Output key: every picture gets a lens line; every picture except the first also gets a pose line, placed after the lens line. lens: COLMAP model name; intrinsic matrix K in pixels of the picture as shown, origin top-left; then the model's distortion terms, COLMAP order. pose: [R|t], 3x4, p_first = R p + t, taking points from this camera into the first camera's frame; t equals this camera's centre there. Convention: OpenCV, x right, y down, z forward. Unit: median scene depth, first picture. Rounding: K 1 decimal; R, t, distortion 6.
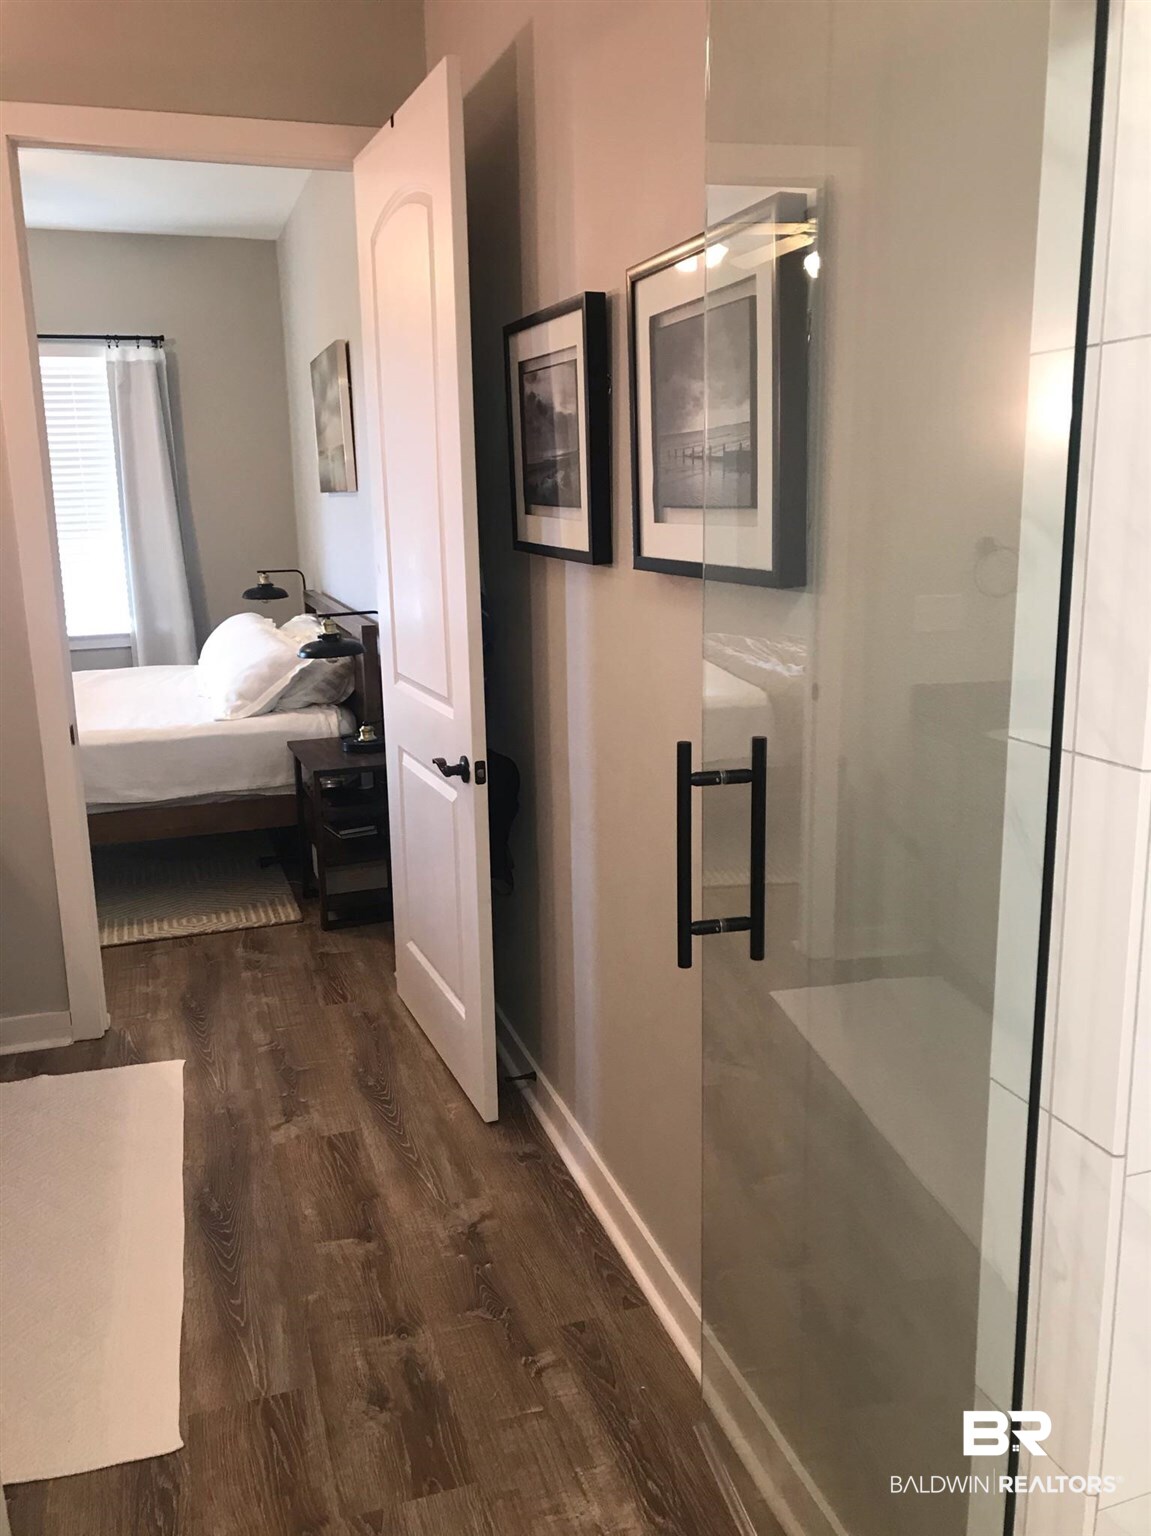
lens RADIAL K [[1261.8, 0, 575.3], [0, 1261.8, 772.3], [0, 0, 1]] dist [0.030872, -0.006061]
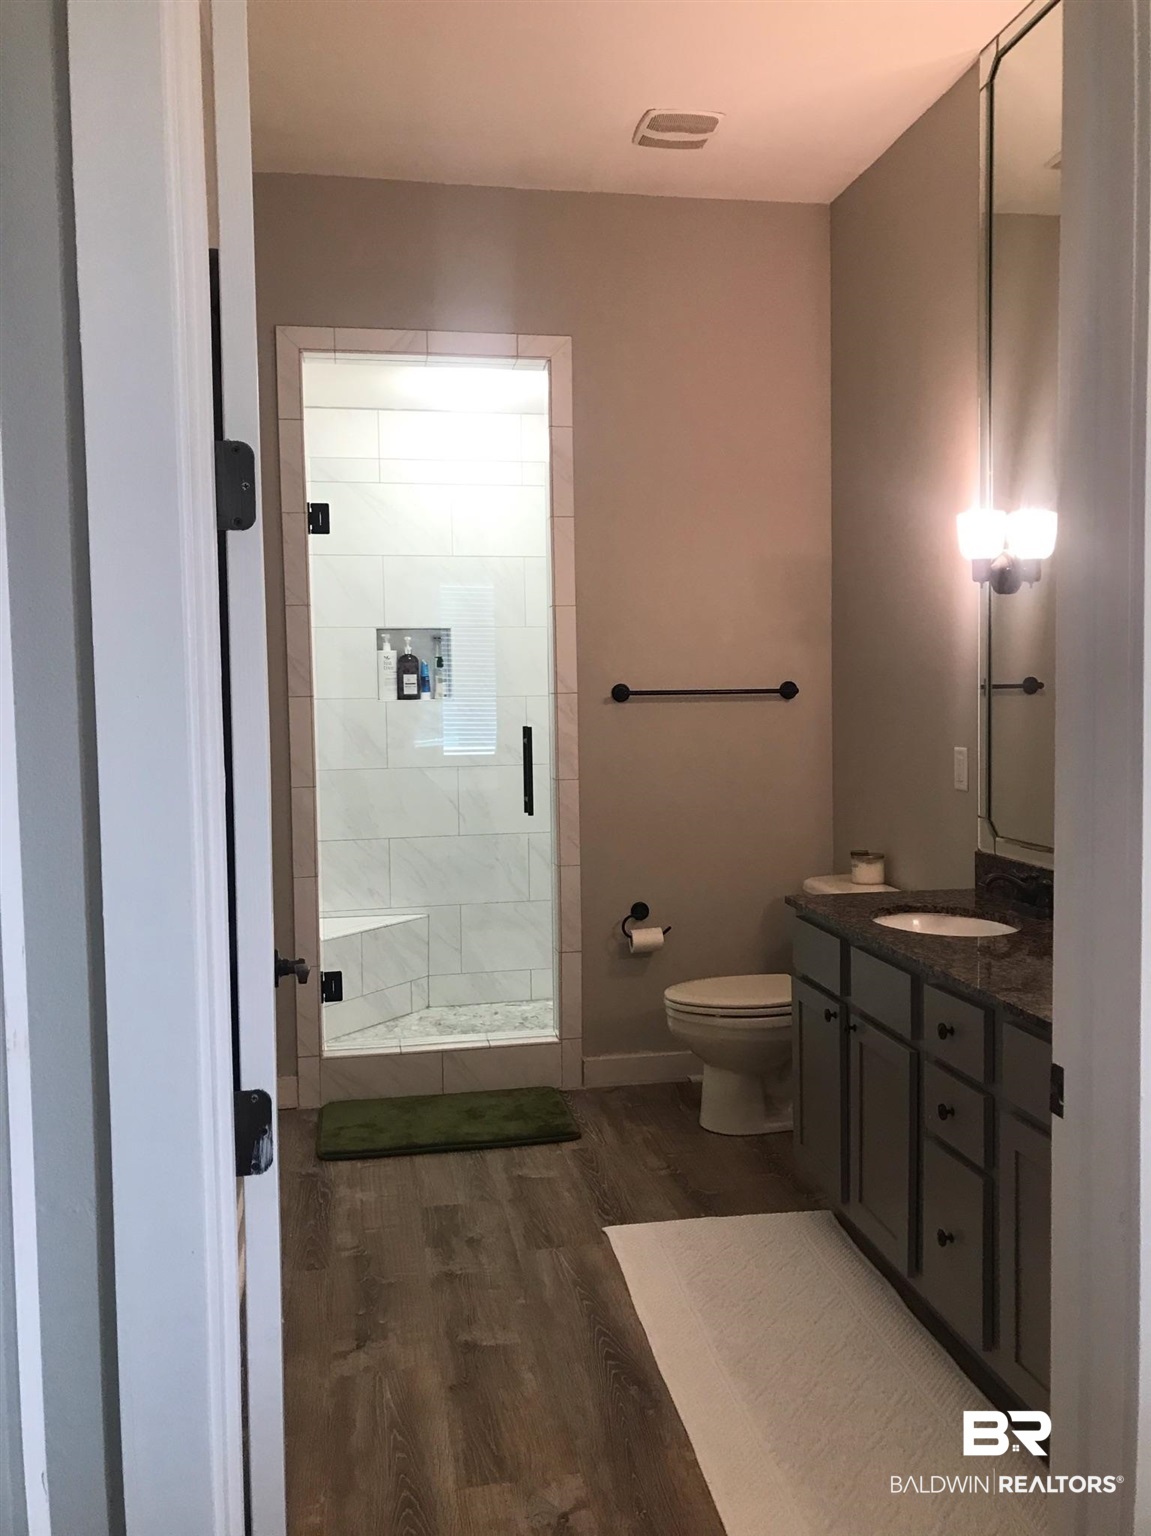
lens RADIAL K [[1261.8, 0, 576.3], [0, 1261.8, 767.5], [0, 0, 1]] dist [0.030872, -0.006061]
pose [[-0.988907, 0.029267, 0.145623, -0.362697], [0.069349, 0.957953, 0.278417, -0.295621], [-0.131351, 0.285427, -0.949357, 1.612263]]
